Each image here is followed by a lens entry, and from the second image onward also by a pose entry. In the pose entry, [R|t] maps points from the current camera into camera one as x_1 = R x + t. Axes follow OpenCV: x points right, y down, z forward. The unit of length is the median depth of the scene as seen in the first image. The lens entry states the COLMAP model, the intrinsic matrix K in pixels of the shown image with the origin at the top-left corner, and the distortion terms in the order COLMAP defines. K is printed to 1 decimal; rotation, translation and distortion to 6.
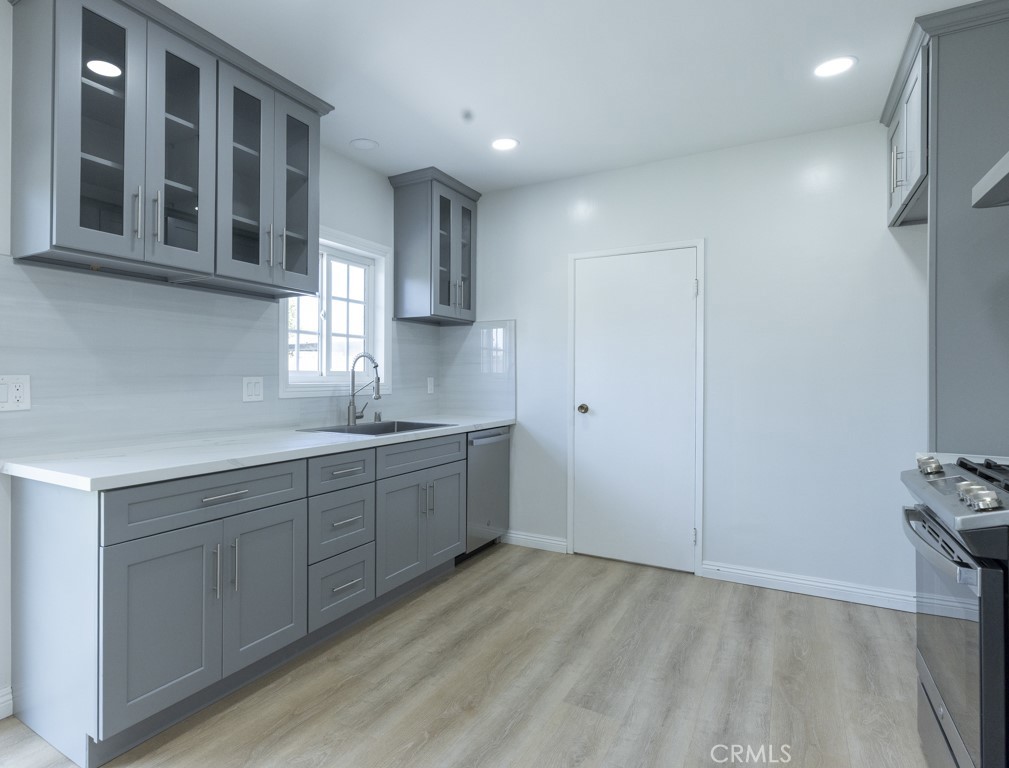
lens RADIAL K [[546.7, 0, 505.4], [0, 546.7, 379.2], [0, 0, 1]] dist [-0.002608, -0.002175]
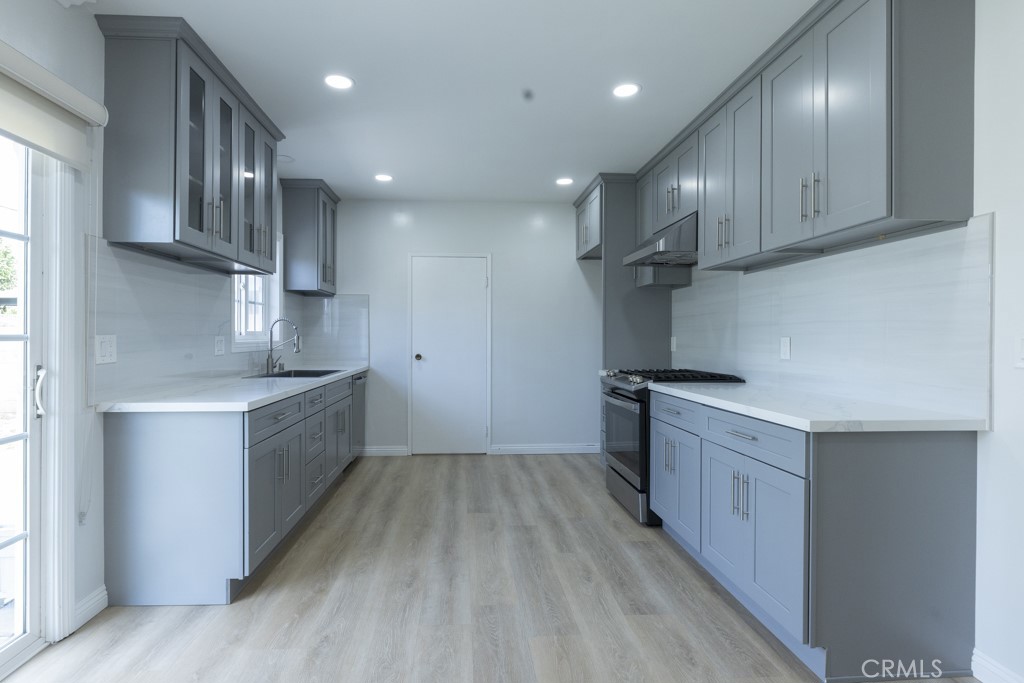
lens RADIAL K [[593.8, 0, 512.0], [0, 593.8, 341.5], [0, 0, 1]] dist [-0.005573, -0.001632]
pose [[0.775006, -0.006609, 0.631920, -0.742885], [0.002839, 0.999972, 0.006976, 0.000839], [-0.631948, -0.003613, 0.775003, -0.456421]]
